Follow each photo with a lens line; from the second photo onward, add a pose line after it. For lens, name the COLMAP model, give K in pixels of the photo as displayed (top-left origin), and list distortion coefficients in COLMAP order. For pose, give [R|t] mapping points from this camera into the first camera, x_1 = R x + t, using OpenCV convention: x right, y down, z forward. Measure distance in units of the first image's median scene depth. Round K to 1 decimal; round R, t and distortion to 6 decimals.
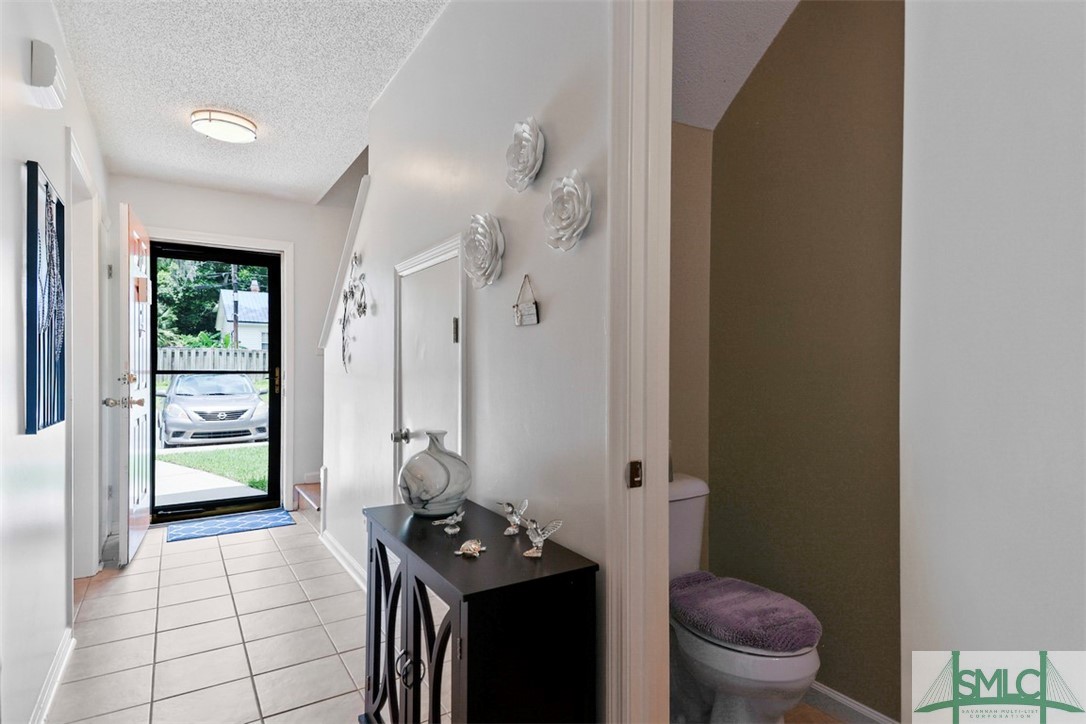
lens RADIAL K [[587.4, 0, 544.8], [0, 587.4, 364.3], [0, 0, 1]] dist [0.001920, 0.000047]
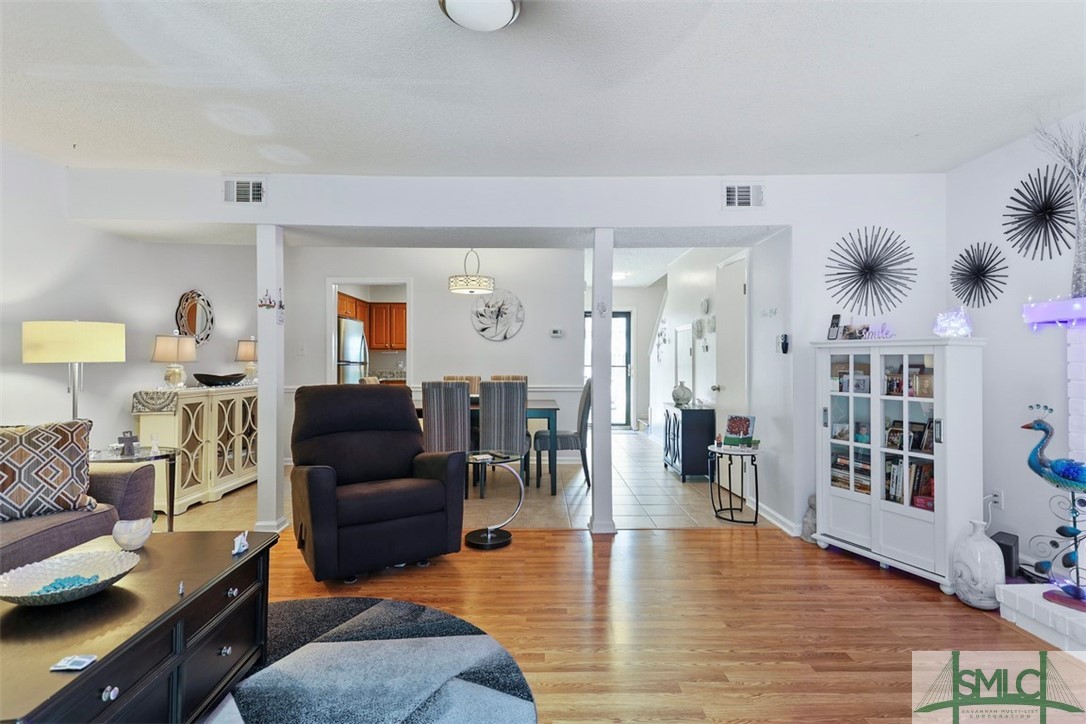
lens RADIAL K [[554.5, 0, 543.2], [0, 554.5, 359.5], [0, 0, 1]] dist [-0.001460, -0.000242]
pose [[0.857280, -0.001820, -0.514847, 0.476146], [-0.001010, 0.999986, -0.005217, 0.000559], [0.514849, 0.004992, 0.857266, -1.337203]]
